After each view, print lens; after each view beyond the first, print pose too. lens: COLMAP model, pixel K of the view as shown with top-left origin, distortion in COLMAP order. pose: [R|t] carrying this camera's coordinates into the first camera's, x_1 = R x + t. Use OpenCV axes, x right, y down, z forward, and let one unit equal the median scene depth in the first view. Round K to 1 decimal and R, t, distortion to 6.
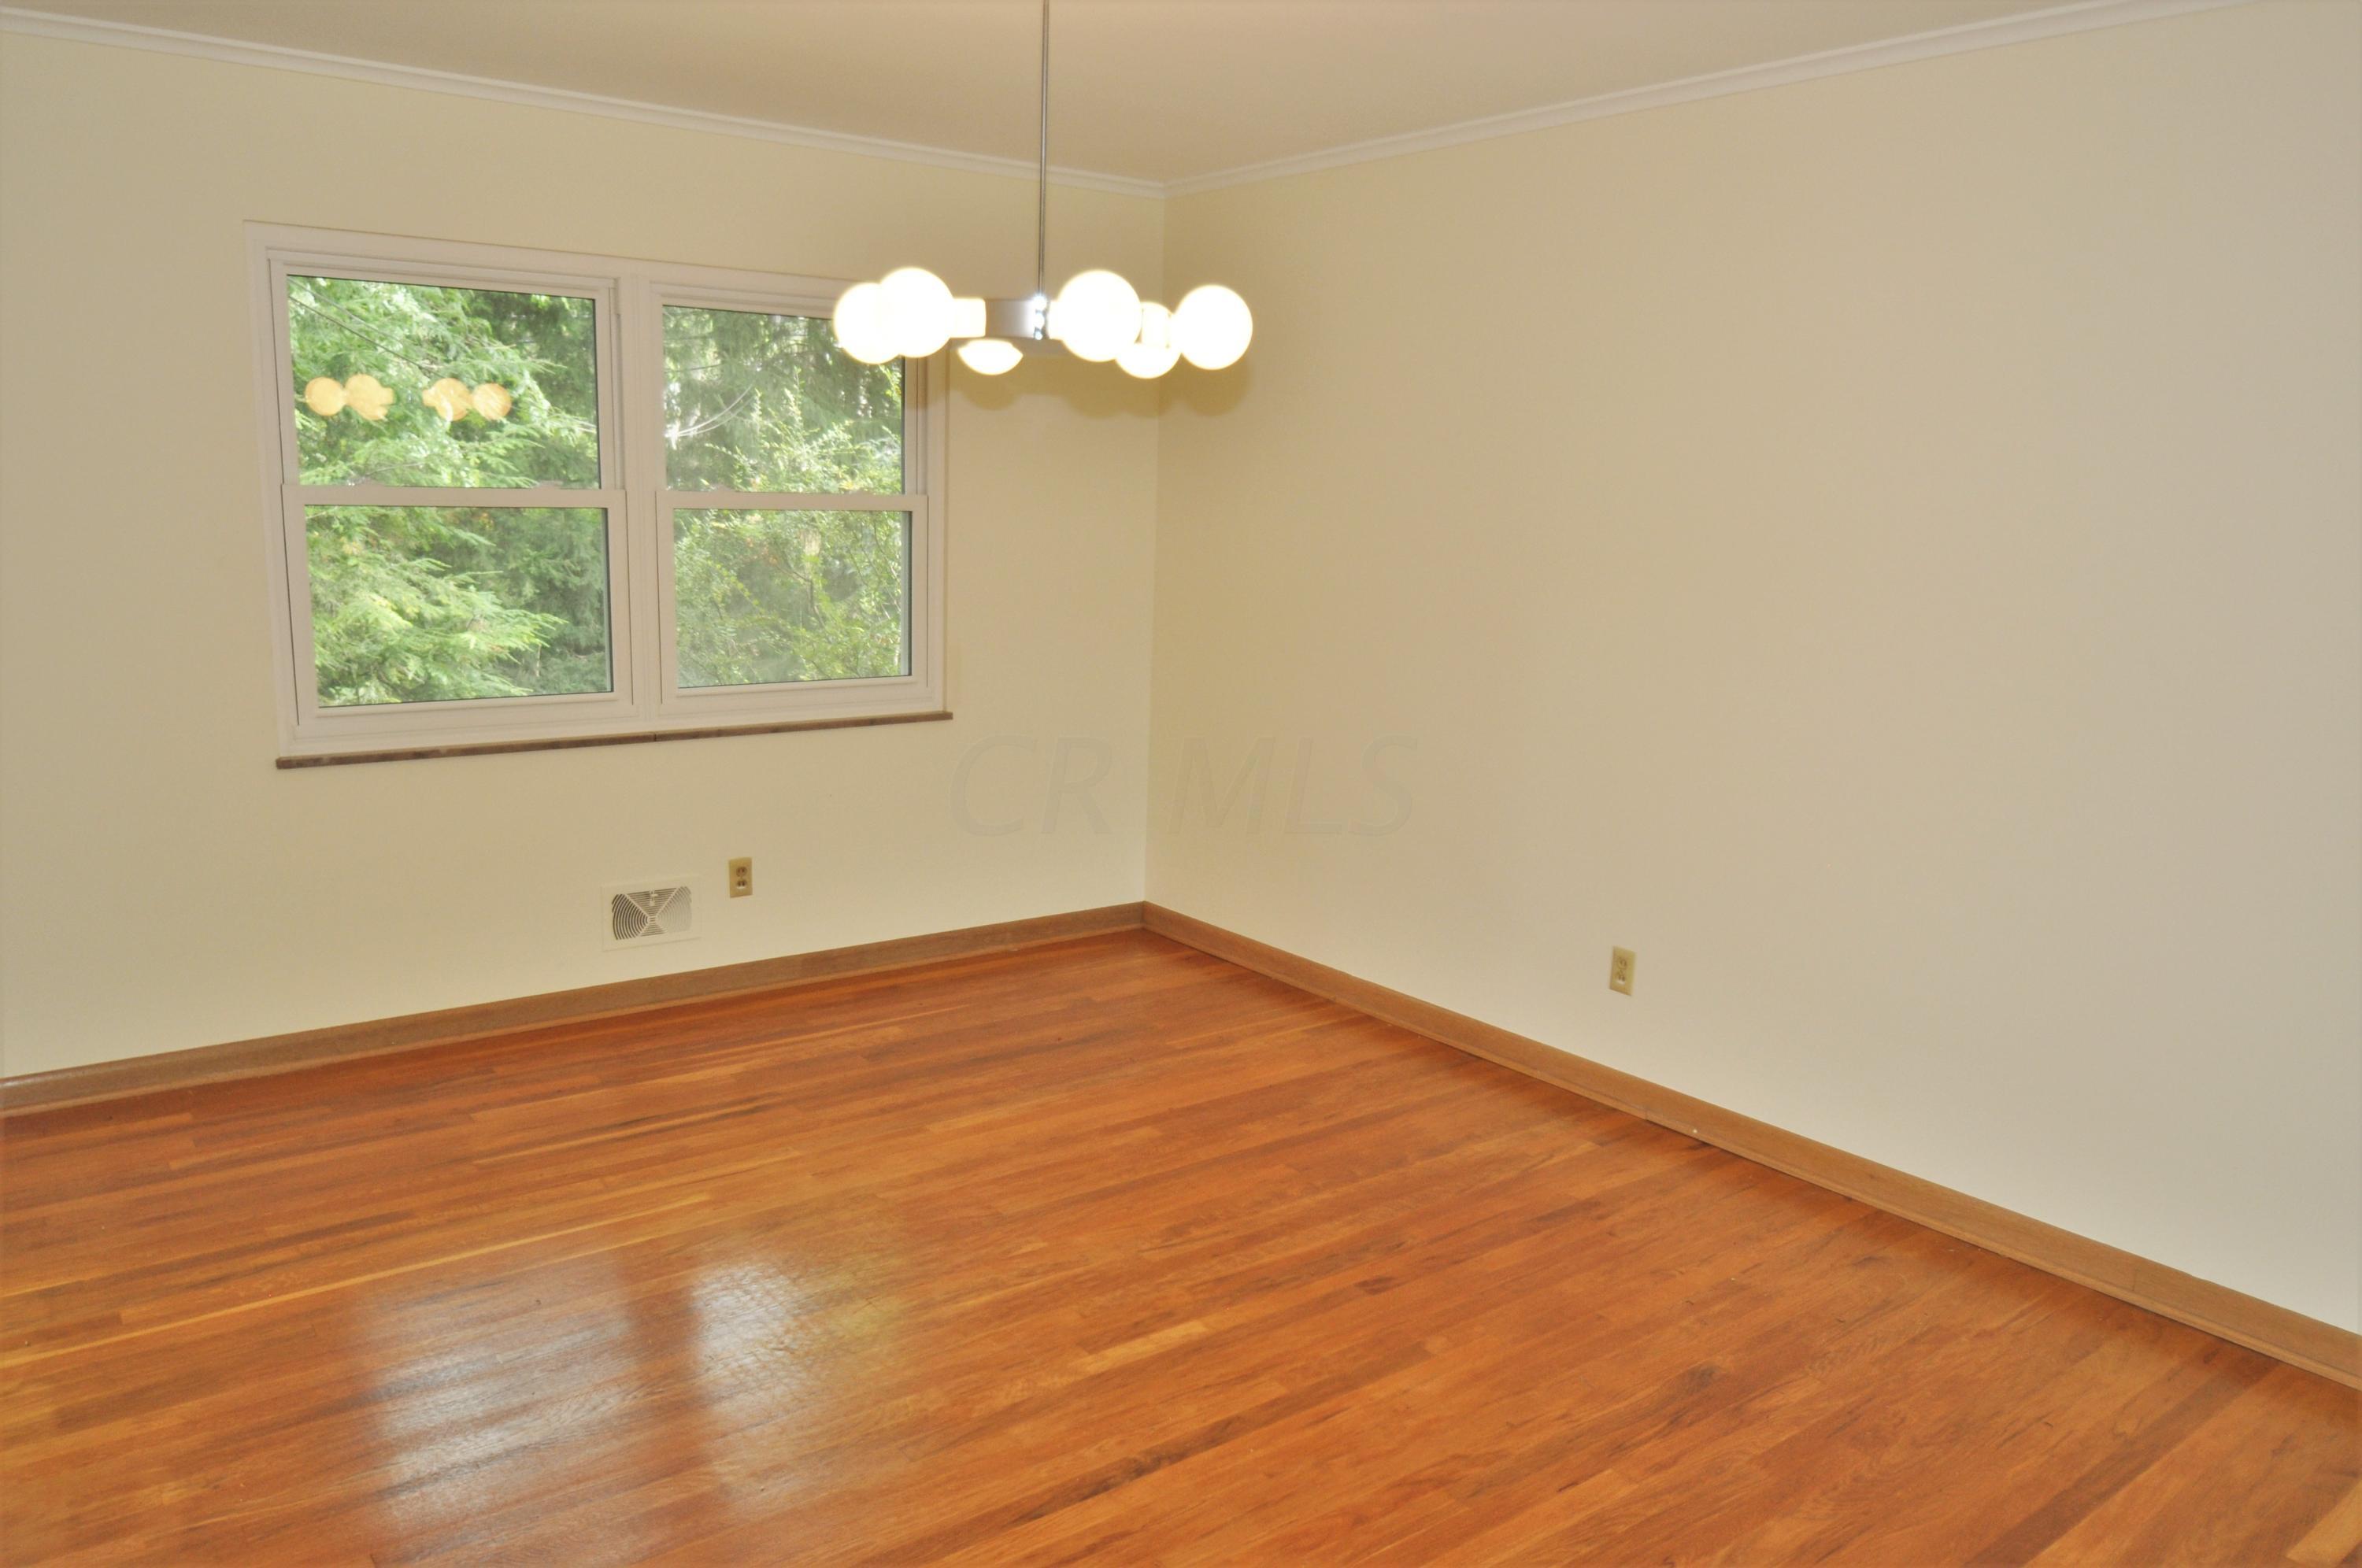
lens RADIAL K [[1668.7, 0, 1181.0], [0, 1668.7, 784.0], [0, 0, 1]] dist [0.002027, 0.001595]
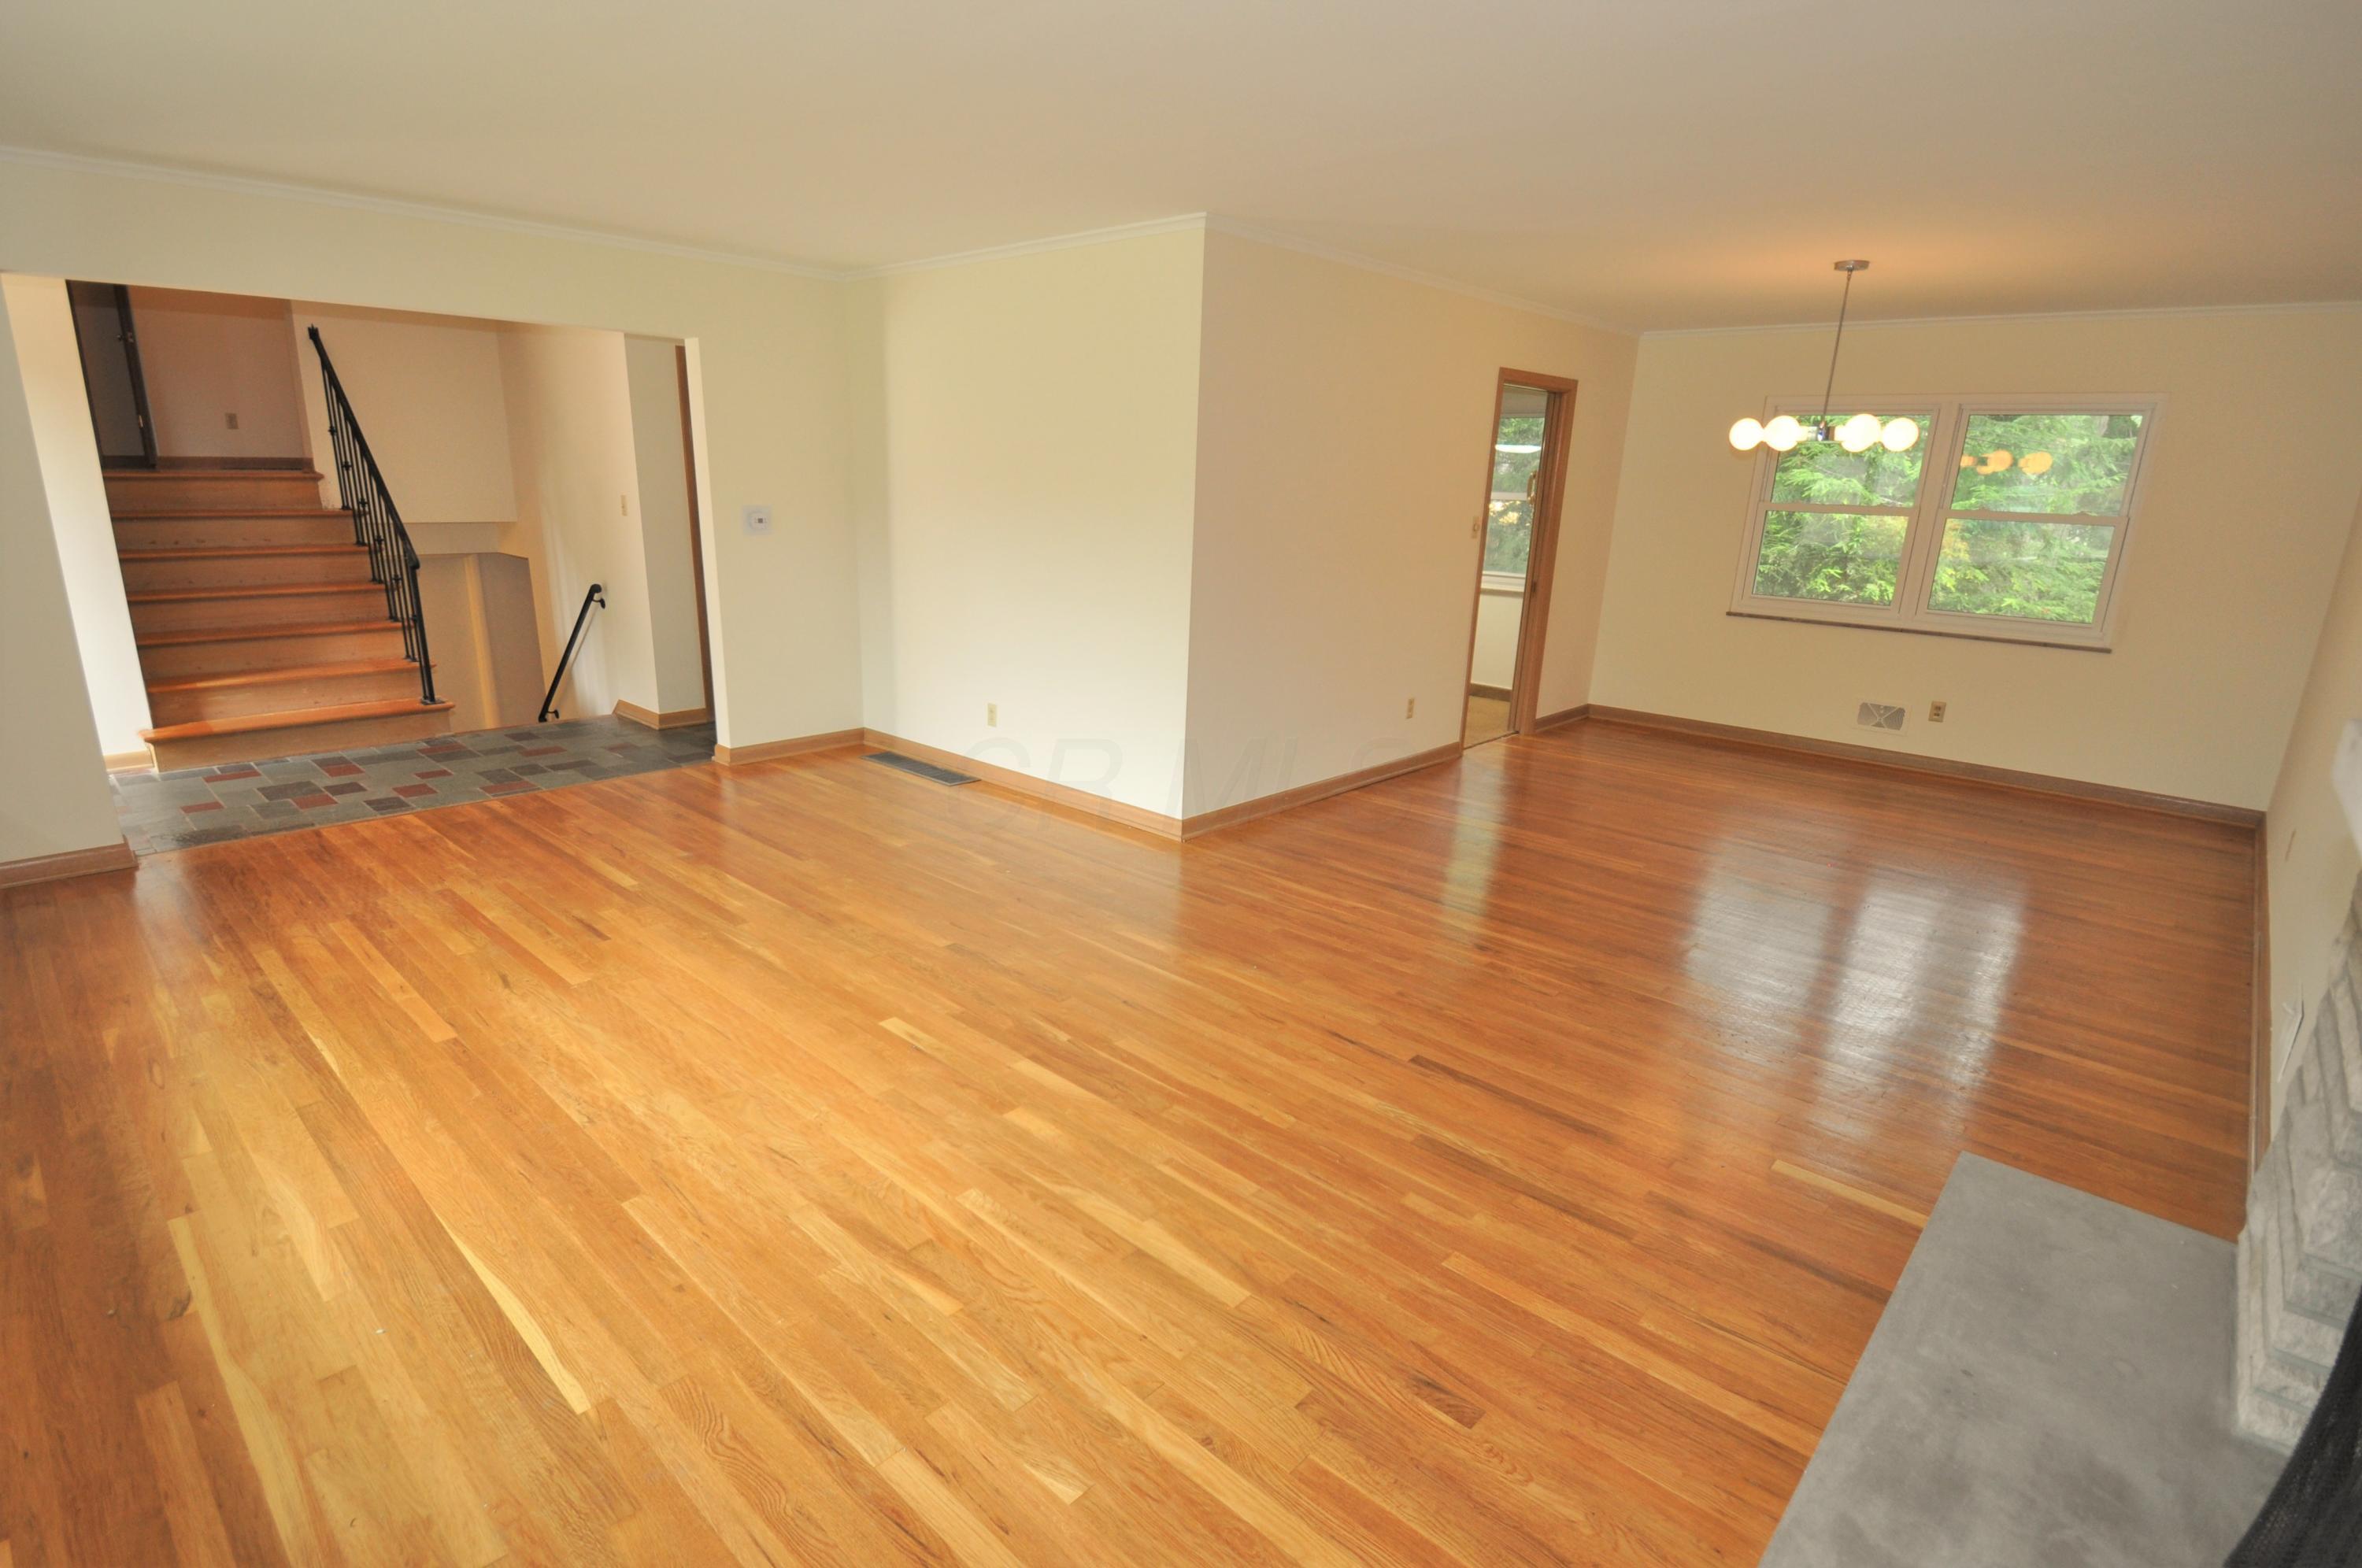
lens RADIAL K [[1131.2, 0, 1129.2], [0, 1131.2, 813.6], [0, 0, 1]] dist [0.000281, -0.010395]
pose [[0.158678, 0.265293, -0.951021, 1.420389], [-0.198184, 0.952179, 0.232549, 0.081093], [0.967236, 0.151577, 0.203666, -0.267544]]
